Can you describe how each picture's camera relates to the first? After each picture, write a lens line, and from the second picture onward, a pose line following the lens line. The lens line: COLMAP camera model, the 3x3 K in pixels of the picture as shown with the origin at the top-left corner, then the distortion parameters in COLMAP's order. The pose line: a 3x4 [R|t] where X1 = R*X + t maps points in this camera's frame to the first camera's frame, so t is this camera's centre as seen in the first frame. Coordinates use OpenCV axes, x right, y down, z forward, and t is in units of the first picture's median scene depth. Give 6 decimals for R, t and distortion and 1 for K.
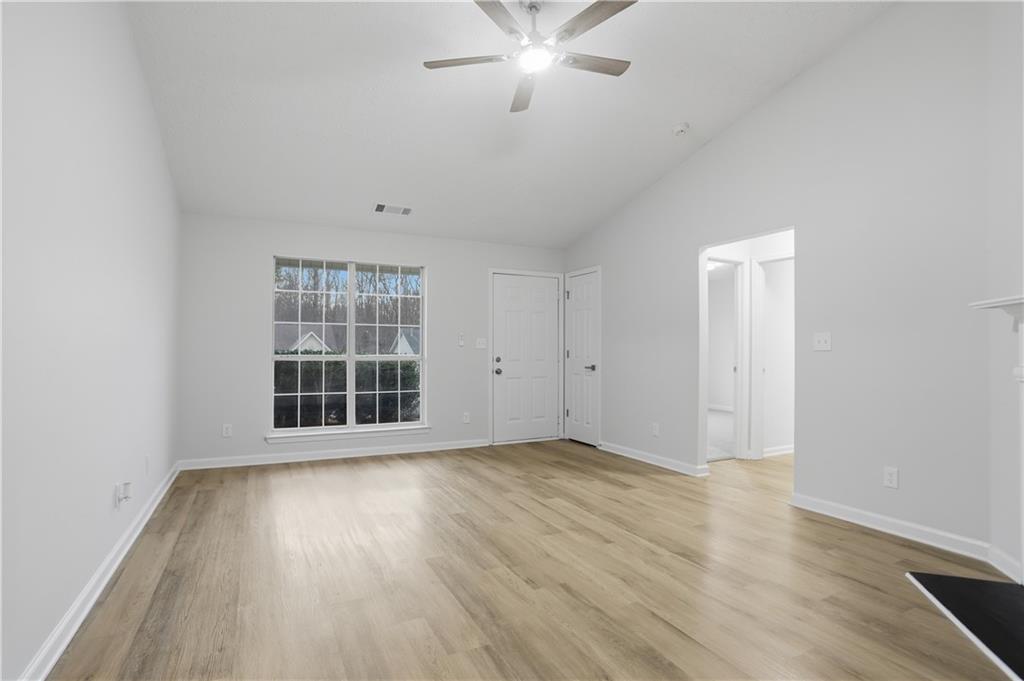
lens RADIAL K [[510.5, 0, 512.0], [0, 510.5, 340.5], [0, 0, 1]] dist [-0.087242, 0.041651]
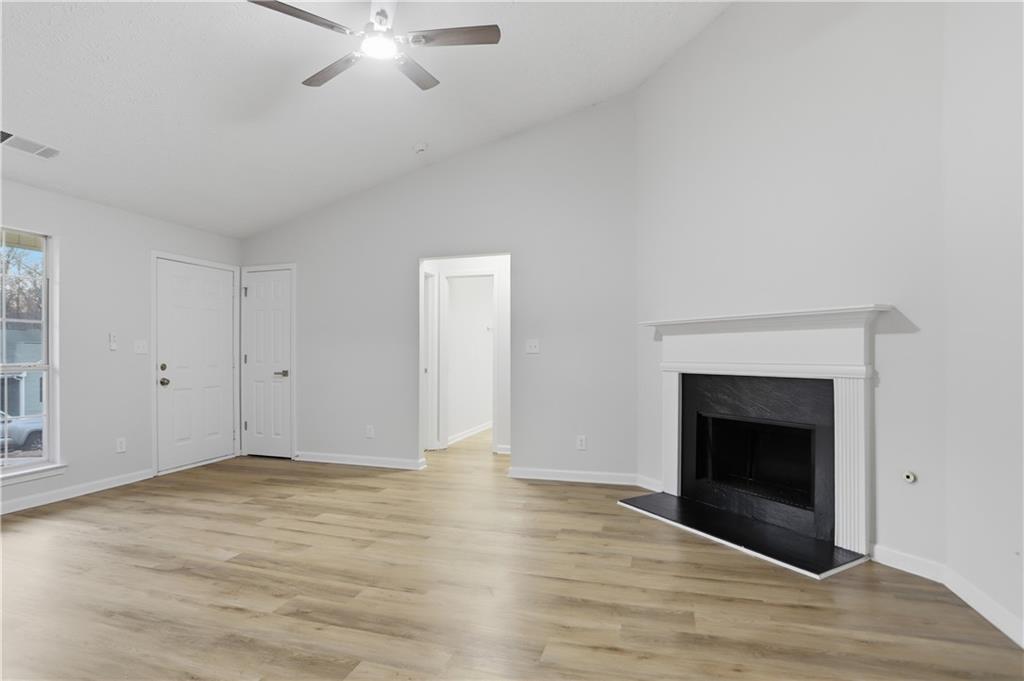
lens RADIAL K [[510.5, 0, 512.0], [0, 510.5, 340.5], [0, 0, 1]] dist [-0.087242, 0.041651]
pose [[0.682306, 0.010792, 0.730987, -0.296021], [-0.004164, 0.999932, -0.010877, 0.003221], [-0.731055, 0.004378, 0.682305, 0.105400]]
